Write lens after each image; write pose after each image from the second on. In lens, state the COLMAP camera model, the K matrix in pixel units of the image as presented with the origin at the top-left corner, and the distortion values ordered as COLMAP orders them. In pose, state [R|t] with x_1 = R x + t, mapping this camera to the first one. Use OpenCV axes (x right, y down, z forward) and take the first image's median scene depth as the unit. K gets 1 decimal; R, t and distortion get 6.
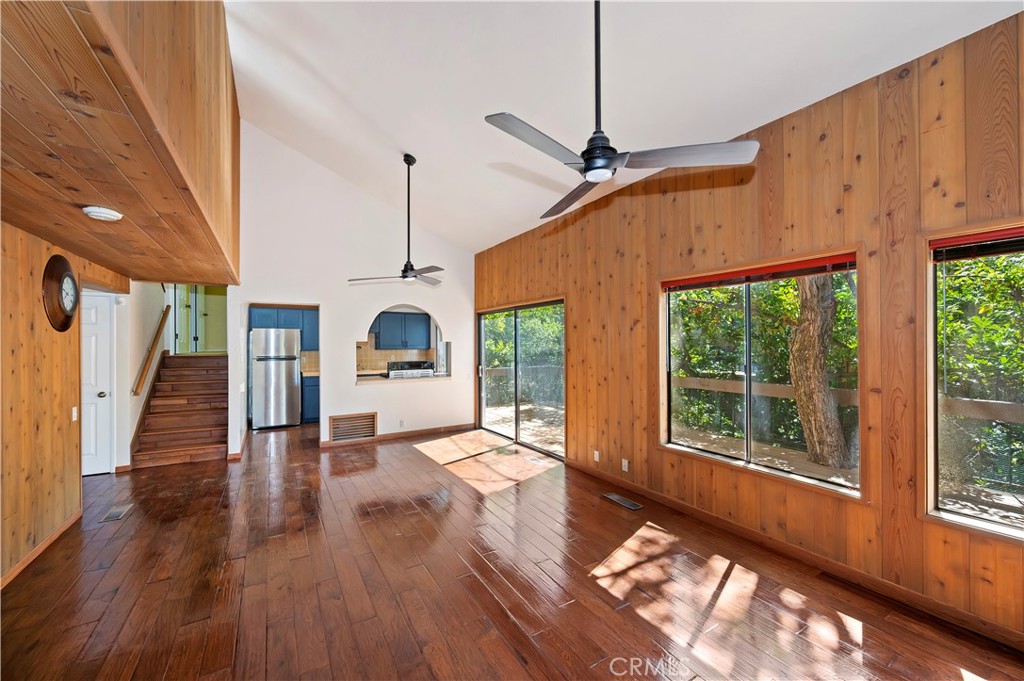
lens RADIAL K [[405.6, 0, 518.8], [0, 405.6, 341.1], [0, 0, 1]] dist [-0.000223, -0.000107]
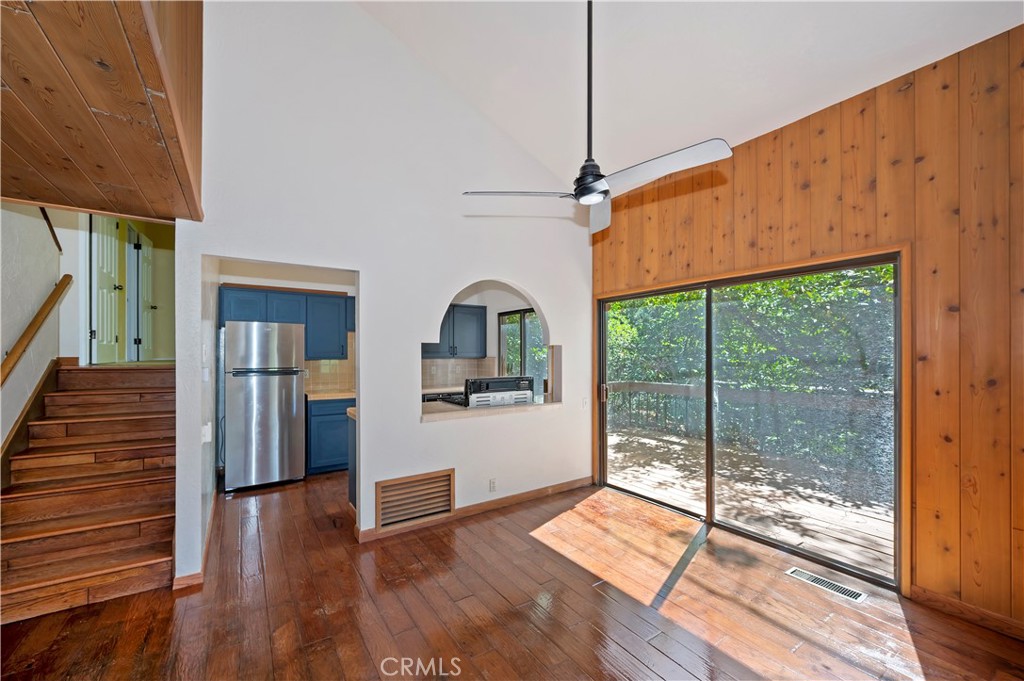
lens RADIAL K [[406.5, 0, 513.2], [0, 406.5, 350.8], [0, 0, 1]] dist [-0.000023, -0.000232]
pose [[0.998981, 0.003998, 0.044950, -0.282849], [-0.003925, 0.999991, -0.001715, 0.012101], [-0.044956, 0.001537, 0.998988, 0.417019]]
